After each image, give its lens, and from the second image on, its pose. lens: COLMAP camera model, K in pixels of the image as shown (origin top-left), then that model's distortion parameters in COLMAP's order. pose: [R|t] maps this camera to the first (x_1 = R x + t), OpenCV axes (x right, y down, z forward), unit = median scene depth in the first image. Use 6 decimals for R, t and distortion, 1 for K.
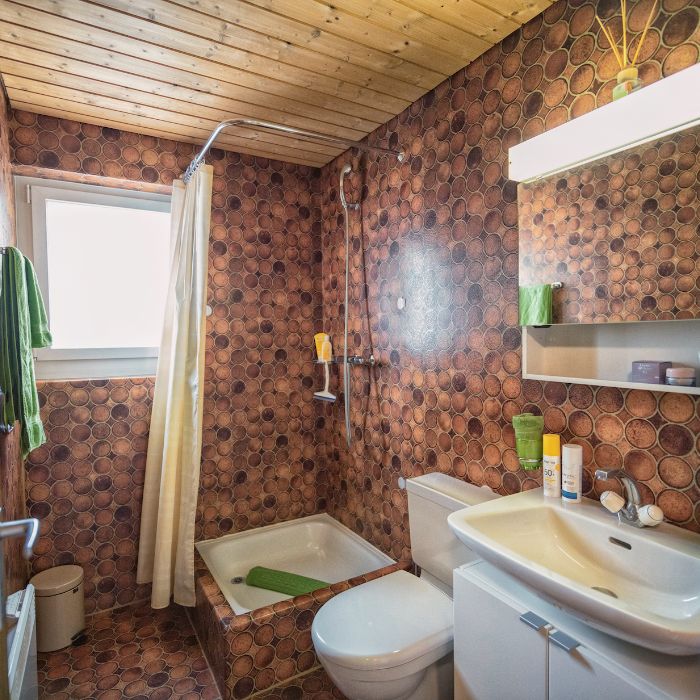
lens RADIAL K [[451.5, 0, 352.9], [0, 451.5, 353.2], [0, 0, 1]] dist [-0.012448, 0.001805]
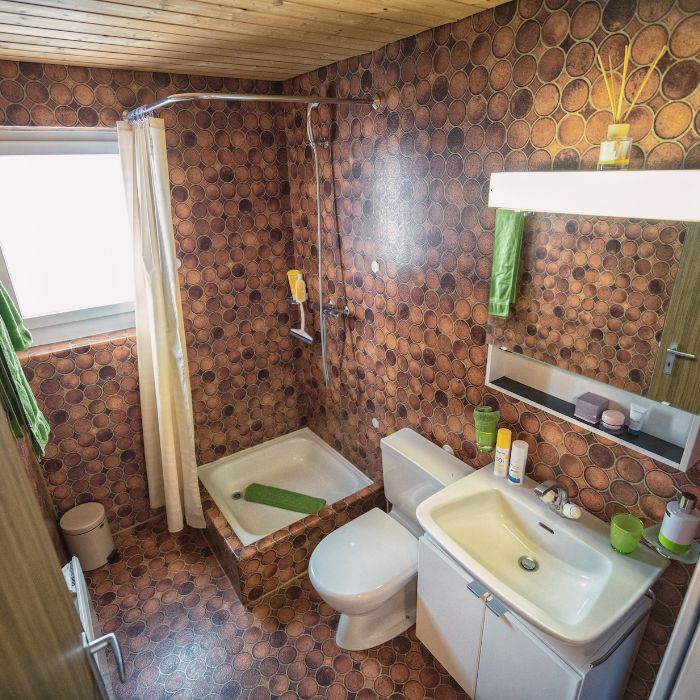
lens RADIAL K [[451.5, 0, 352.9], [0, 451.5, 353.2], [0, 0, 1]] dist [-0.012448, 0.001805]
pose [[0.997087, -0.040056, 0.064916, -0.015214], [0.015616, 0.940194, 0.340282, -0.256728], [-0.074663, -0.338277, 0.938080, -0.006194]]
